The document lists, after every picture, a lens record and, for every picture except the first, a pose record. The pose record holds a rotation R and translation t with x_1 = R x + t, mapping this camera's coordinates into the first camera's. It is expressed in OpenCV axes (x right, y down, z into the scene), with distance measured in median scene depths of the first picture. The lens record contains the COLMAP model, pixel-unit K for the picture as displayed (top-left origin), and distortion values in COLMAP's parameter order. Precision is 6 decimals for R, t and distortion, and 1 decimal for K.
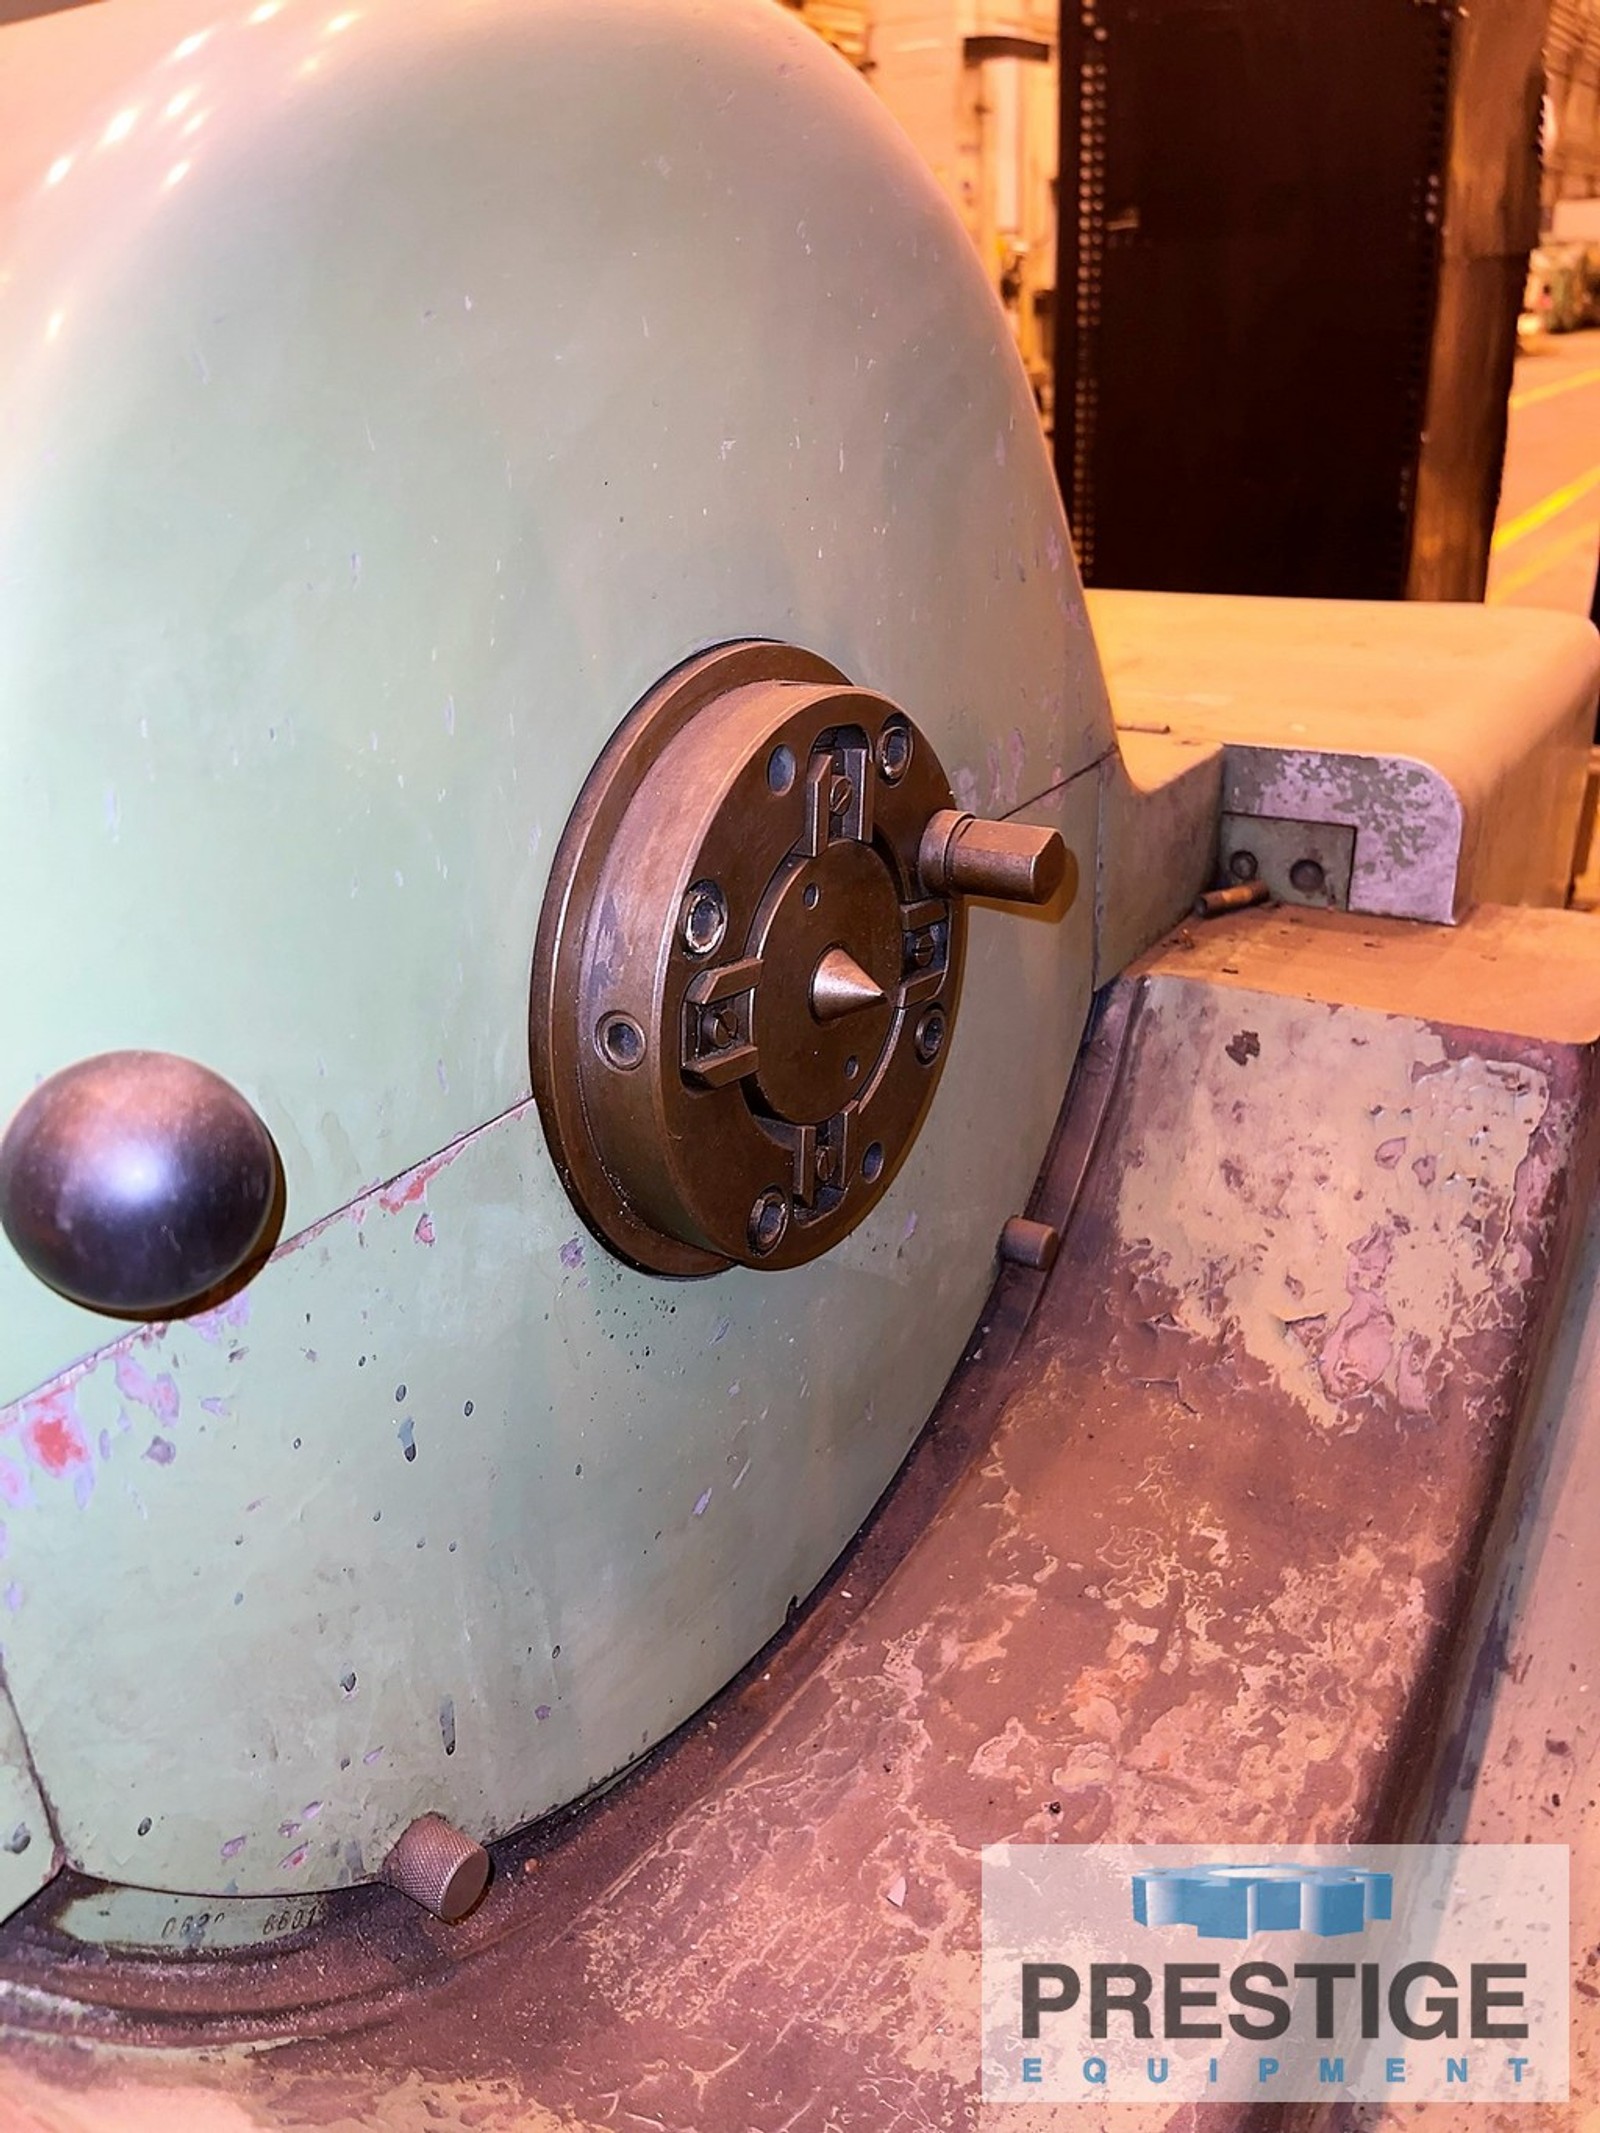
lens RADIAL K [[1626.2, 0, 819.8], [0, 1626.2, 1084.2], [0, 0, 1]] dist [0.057378, -0.082861]
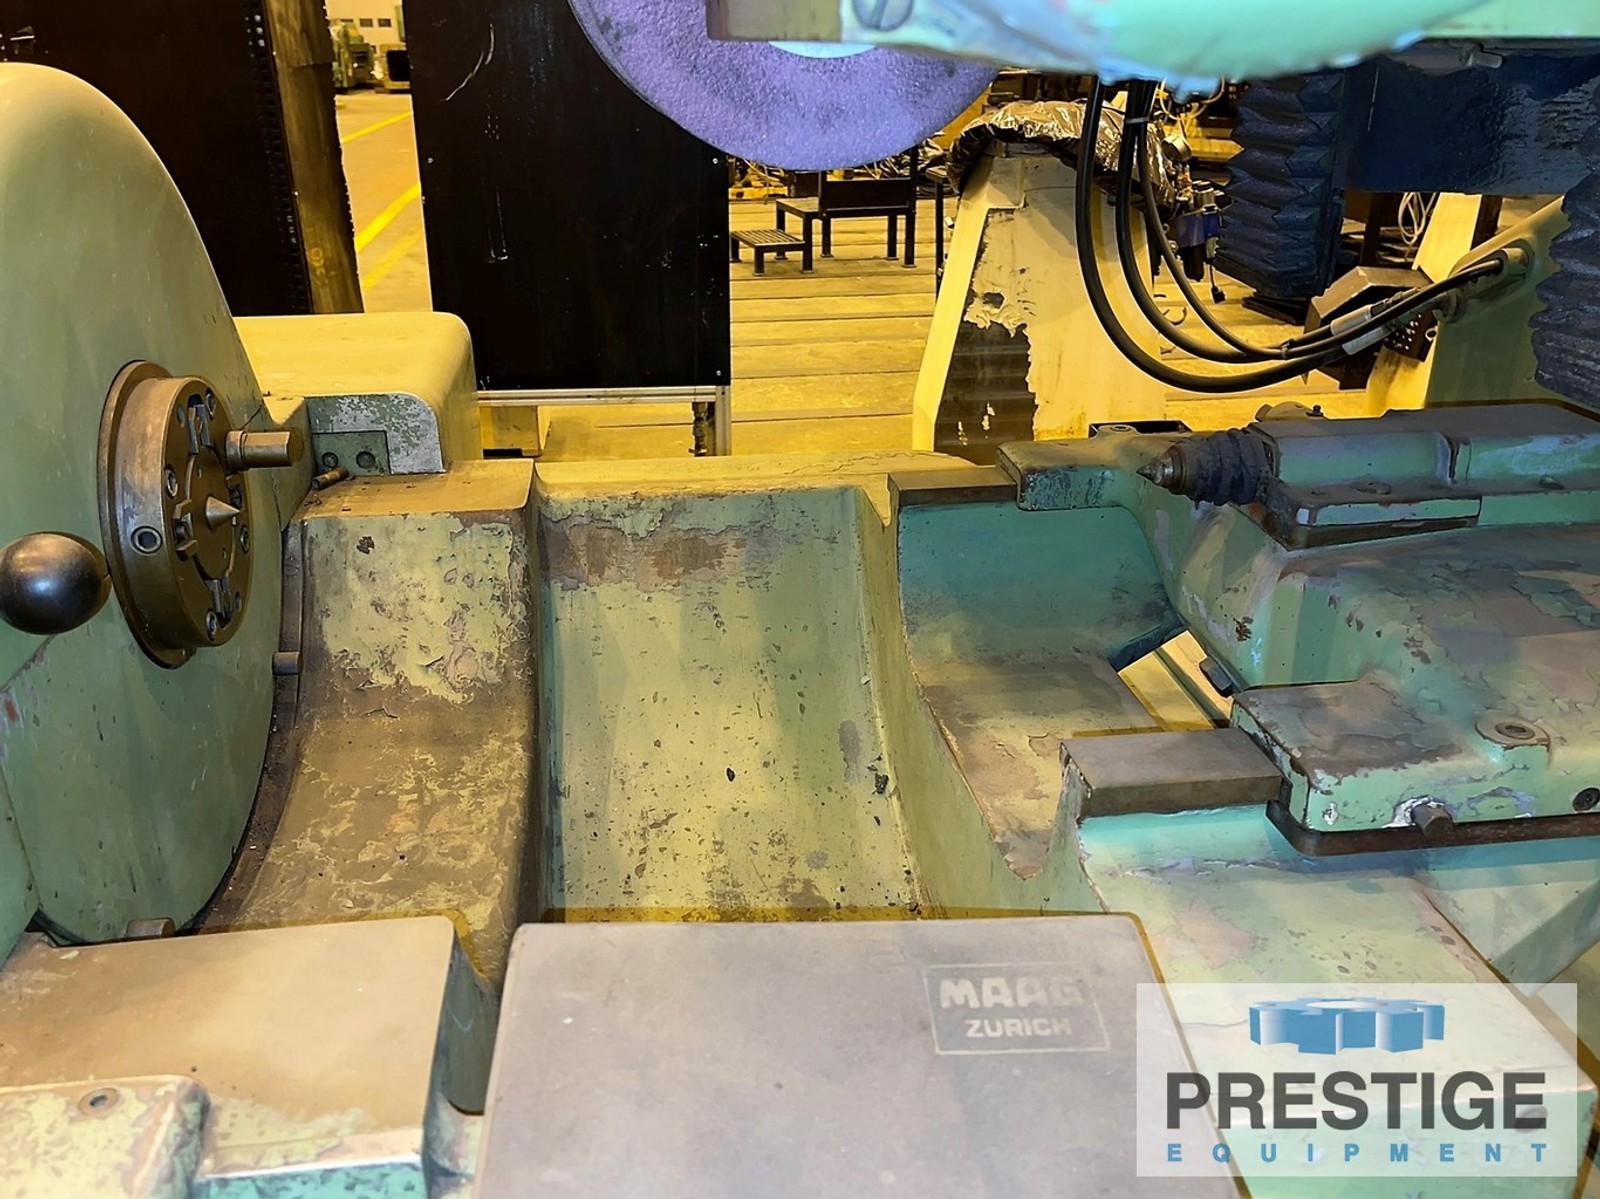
lens RADIAL K [[1330.8, 0, 801.4], [0, 1330.8, 638.4], [0, 0, 1]] dist [-0.014813, 0.009996]
pose [[0.764222, -0.223581, 0.604959, -0.344779], [0.244608, 0.968388, 0.048893, 0.142015], [-0.596767, 0.110613, 0.794754, -0.589403]]
